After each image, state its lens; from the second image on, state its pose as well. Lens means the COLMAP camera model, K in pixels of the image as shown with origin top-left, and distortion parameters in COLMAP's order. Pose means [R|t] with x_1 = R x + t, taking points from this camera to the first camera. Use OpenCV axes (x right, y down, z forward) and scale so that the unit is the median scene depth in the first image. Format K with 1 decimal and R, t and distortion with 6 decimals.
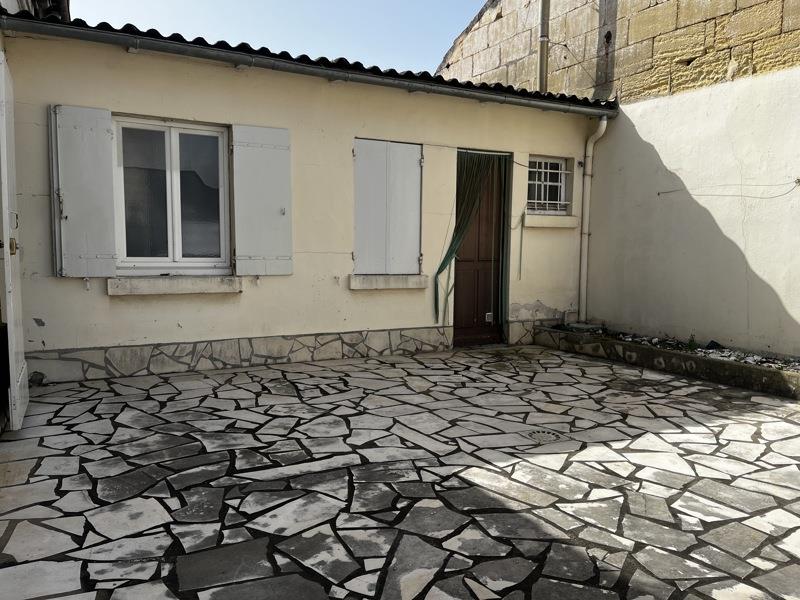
lens RADIAL K [[619.8, 0, 400.0], [0, 619.8, 300.0], [0, 0, 1]] dist [0.078812, -0.114265]
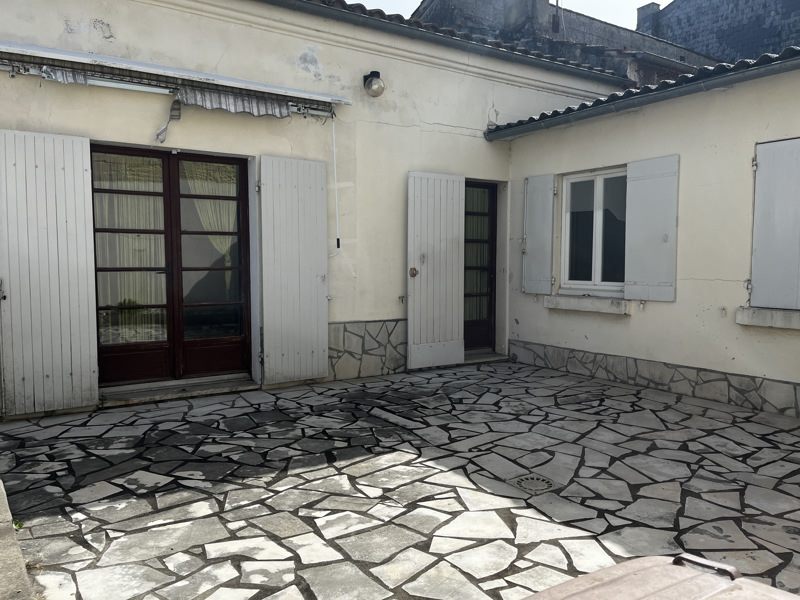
lens RADIAL K [[619.8, 0, 400.0], [0, 619.8, 300.0], [0, 0, 1]] dist [0.078812, -0.114265]
pose [[0.087609, 0.052013, -0.994796, 1.181527], [-0.086545, 0.995257, 0.044415, -0.077186], [0.992388, 0.082204, 0.091695, 0.748843]]
